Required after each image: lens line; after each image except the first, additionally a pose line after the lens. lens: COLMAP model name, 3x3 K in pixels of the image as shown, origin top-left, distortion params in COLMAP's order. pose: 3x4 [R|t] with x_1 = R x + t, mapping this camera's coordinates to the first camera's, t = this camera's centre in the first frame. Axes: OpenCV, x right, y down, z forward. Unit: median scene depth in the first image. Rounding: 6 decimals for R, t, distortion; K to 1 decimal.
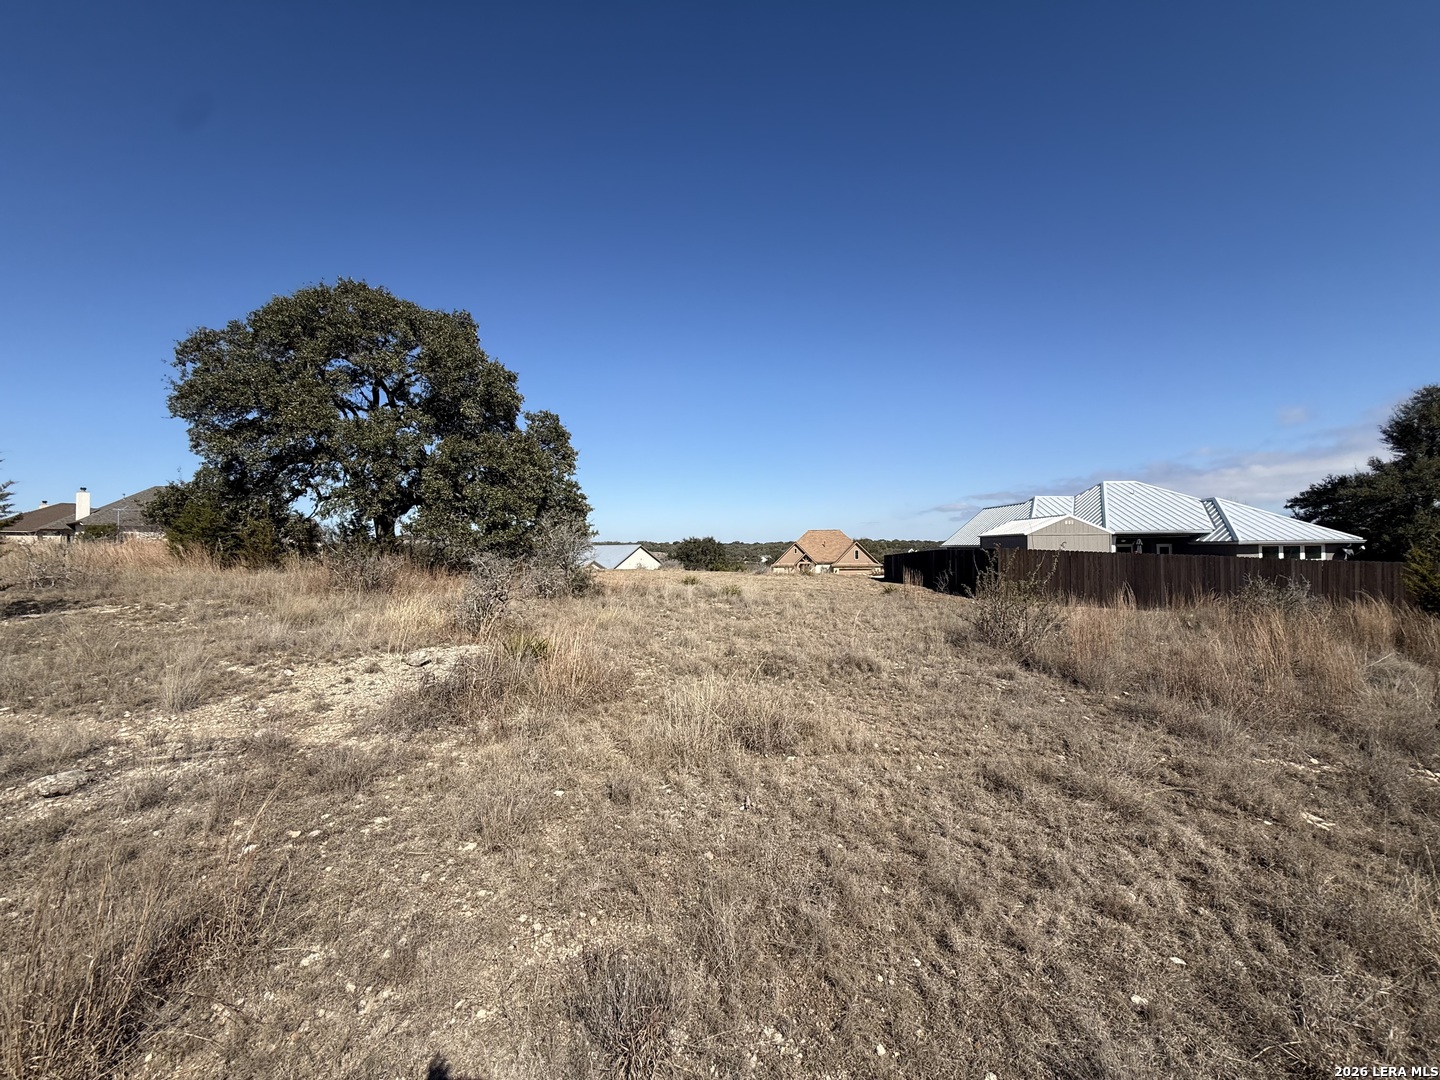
lens RADIAL K [[567.0, 0, 726.8], [0, 567.0, 540.6], [0, 0, 1]] dist [-0.001431, 0.000190]
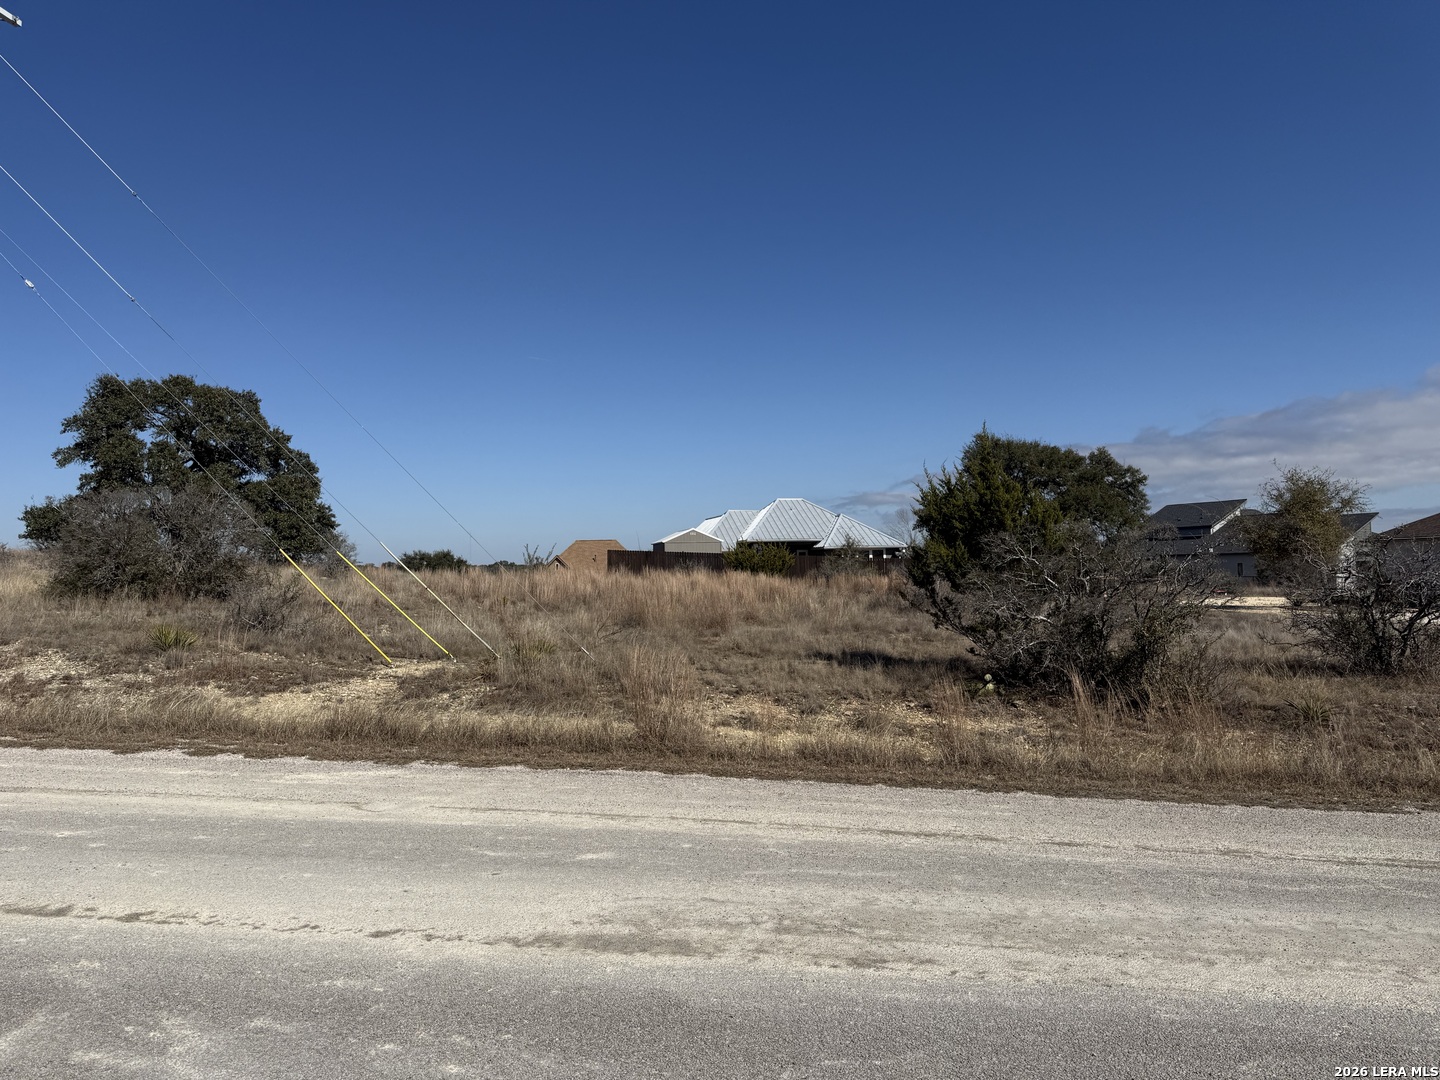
lens RADIAL K [[1008.0, 0, 720.0], [0, 1008.0, 540.0], [0, 0, 1]] dist [0.079845, -0.095698]
pose [[0.974486, -0.002613, 0.224433, 0.287500], [0.006905, 0.999808, -0.018340, 0.087245], [-0.224342, 0.019422, 0.974317, -4.209186]]
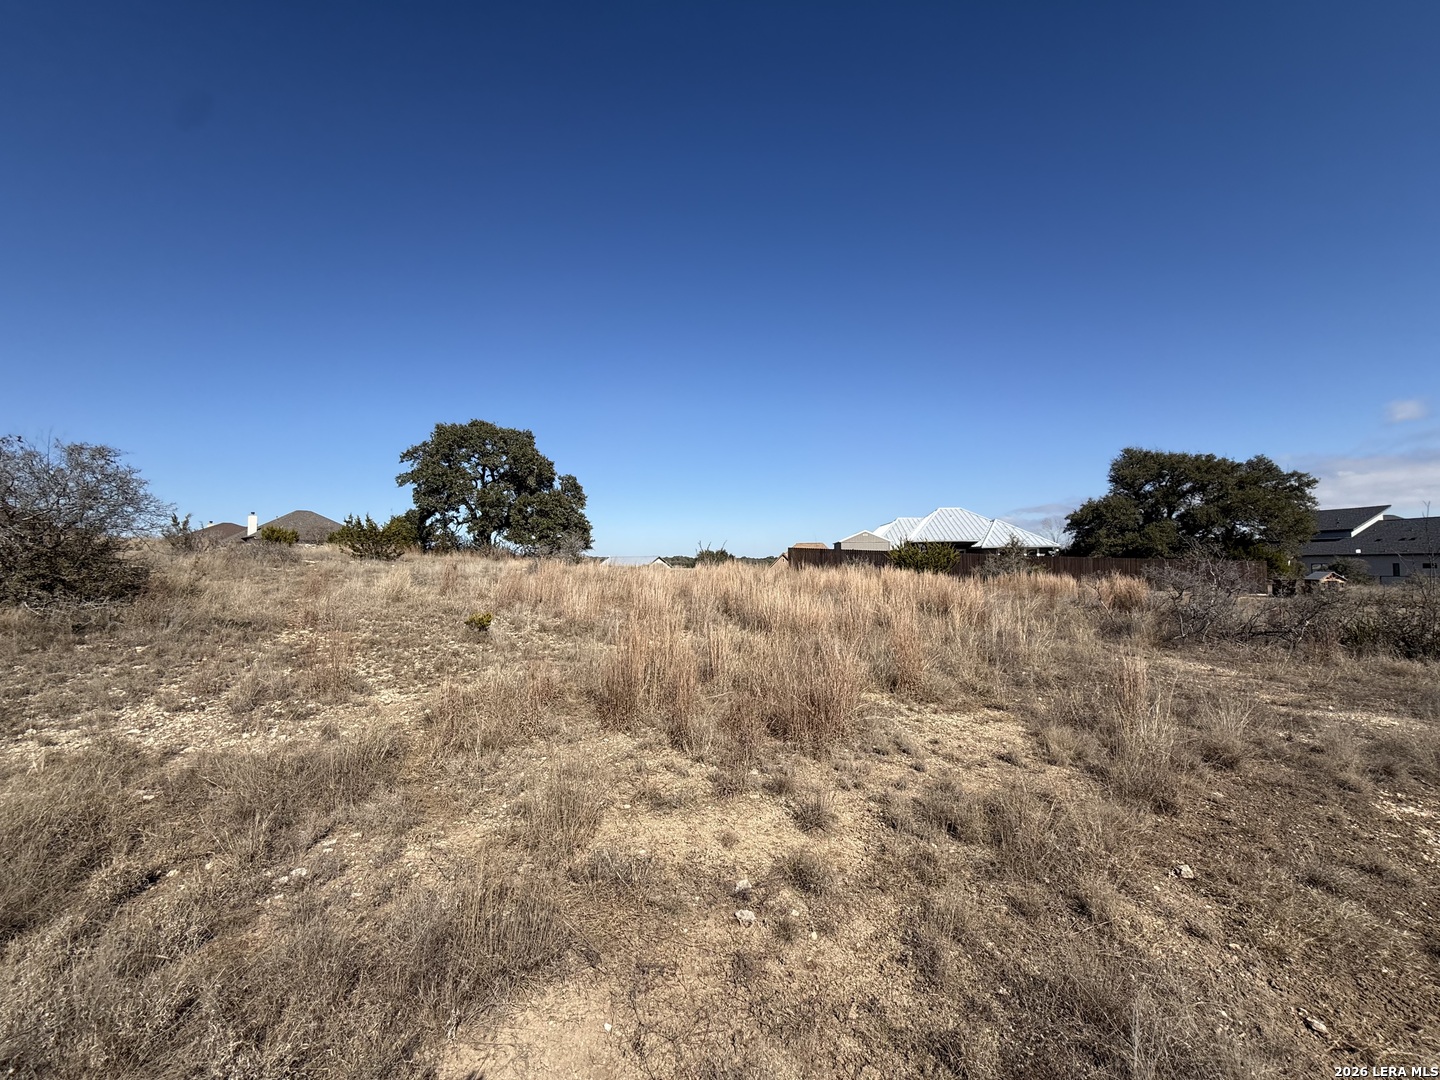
lens RADIAL K [[570.0, 0, 723.9], [0, 570.0, 536.6], [0, 0, 1]] dist [0.000732, -0.000100]
pose [[0.997468, -0.001744, -0.071102, 0.841747], [-0.000649, 0.999434, -0.033629, 0.089333], [0.071120, 0.033590, 0.996902, -2.163336]]
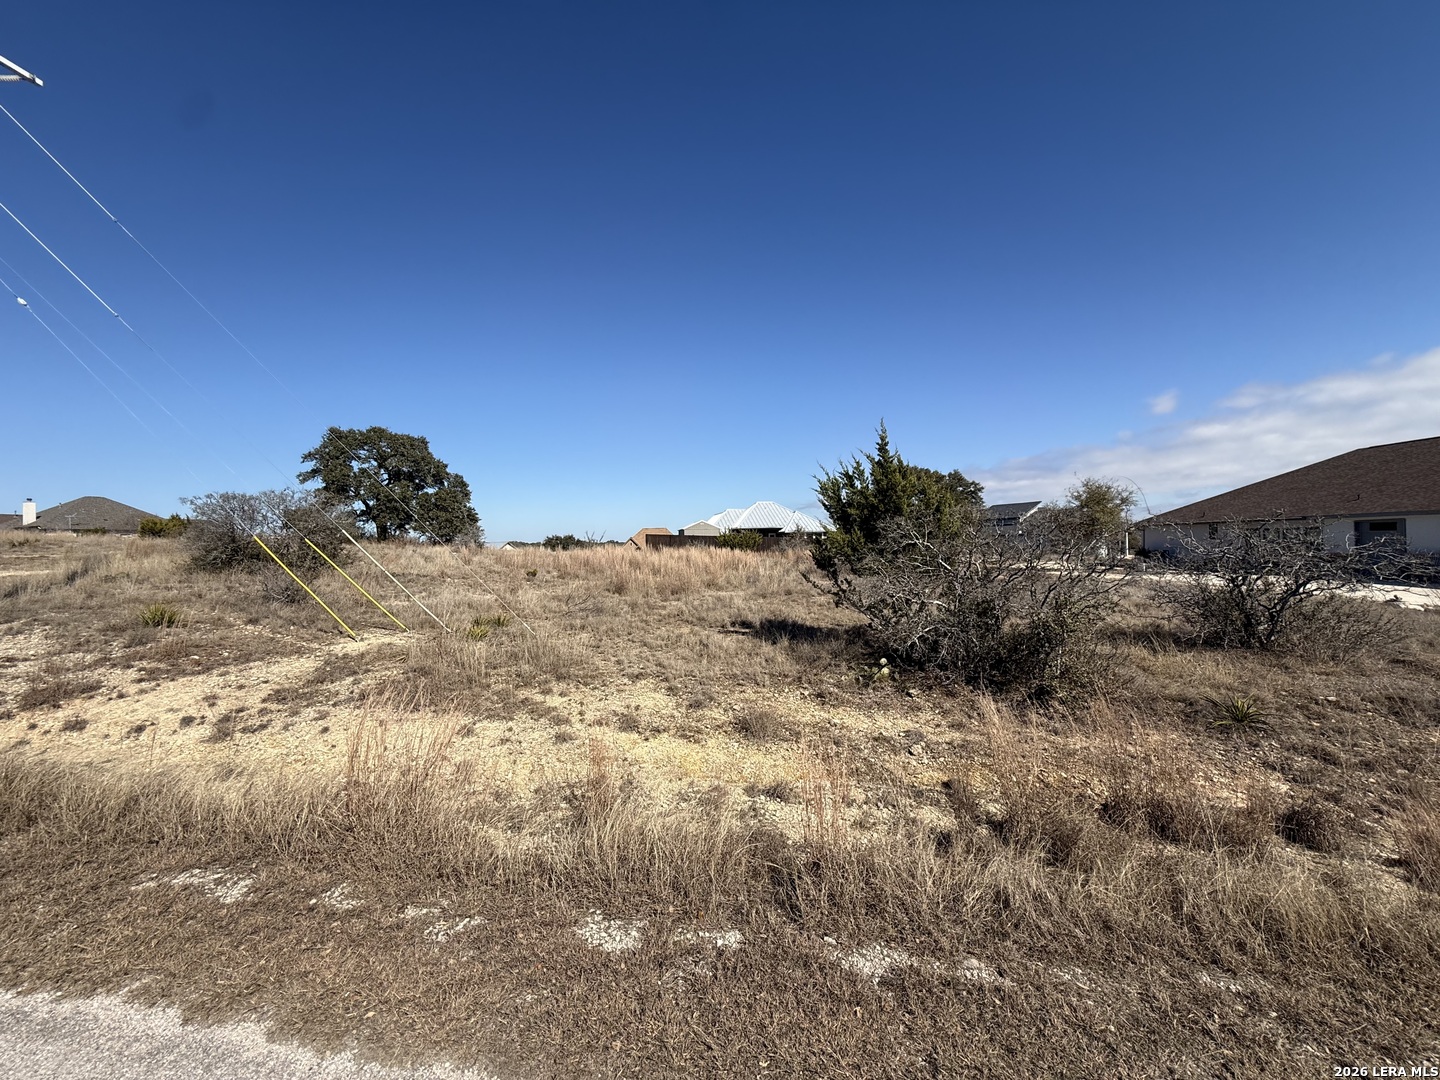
lens RADIAL K [[570.0, 0, 723.9], [0, 570.0, 536.6], [0, 0, 1]] dist [0.000732, -0.000100]
pose [[0.978617, -0.011062, 0.205395, 0.617034], [0.011955, 0.999924, -0.003107, 0.078681], [-0.205345, 0.005496, 0.978674, -3.594206]]
